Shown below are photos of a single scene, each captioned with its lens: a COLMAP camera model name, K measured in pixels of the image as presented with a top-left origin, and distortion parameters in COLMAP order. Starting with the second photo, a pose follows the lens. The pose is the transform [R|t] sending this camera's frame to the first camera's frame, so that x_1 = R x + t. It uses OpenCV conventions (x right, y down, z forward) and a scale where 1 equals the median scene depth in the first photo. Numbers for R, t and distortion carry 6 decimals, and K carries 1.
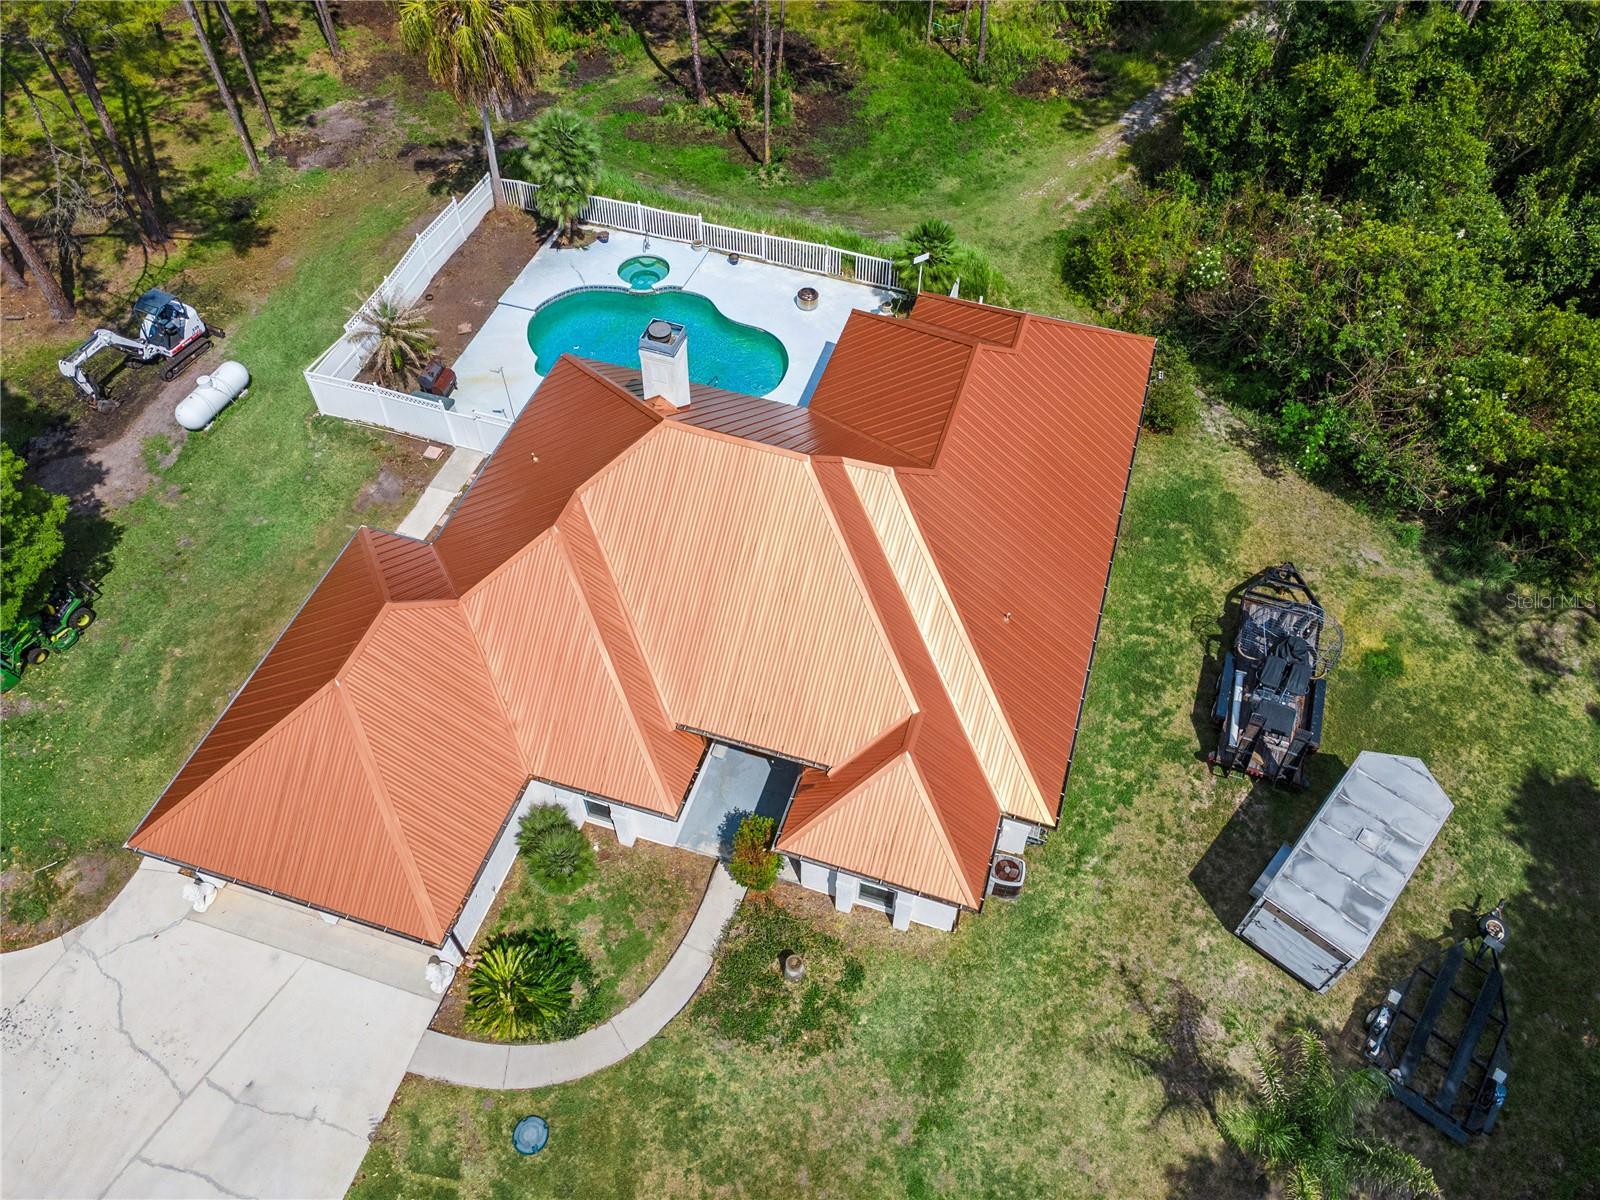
lens RADIAL K [[1170.8, 0, 800.0], [0, 1170.8, 600.0], [0, 0, 1]] dist [0.015234, 0.053924]
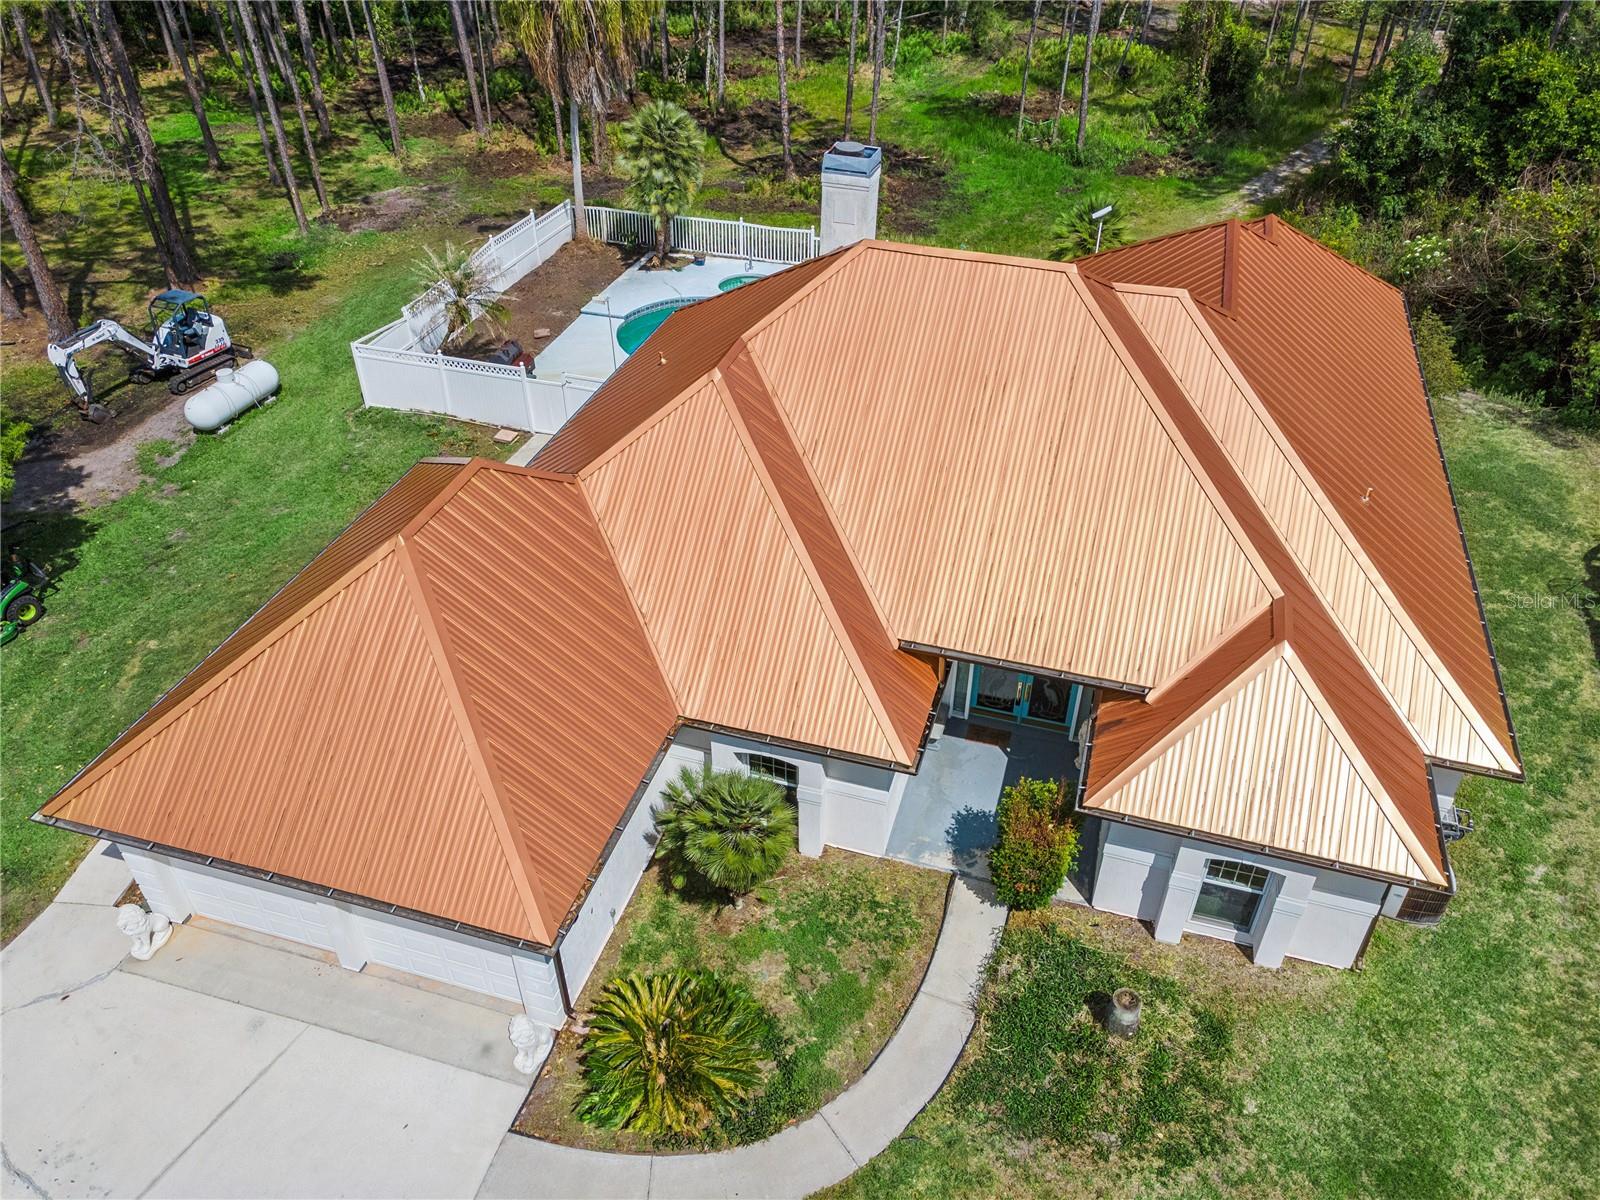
lens RADIAL K [[1170.8, 0, 800.0], [0, 1170.8, 600.0], [0, 0, 1]] dist [0.015234, 0.053924]
pose [[0.999847, -0.013233, 0.011422, -0.158262], [0.015693, 0.967340, -0.252995, 0.234413], [-0.007701, 0.253135, 0.967400, 0.330373]]
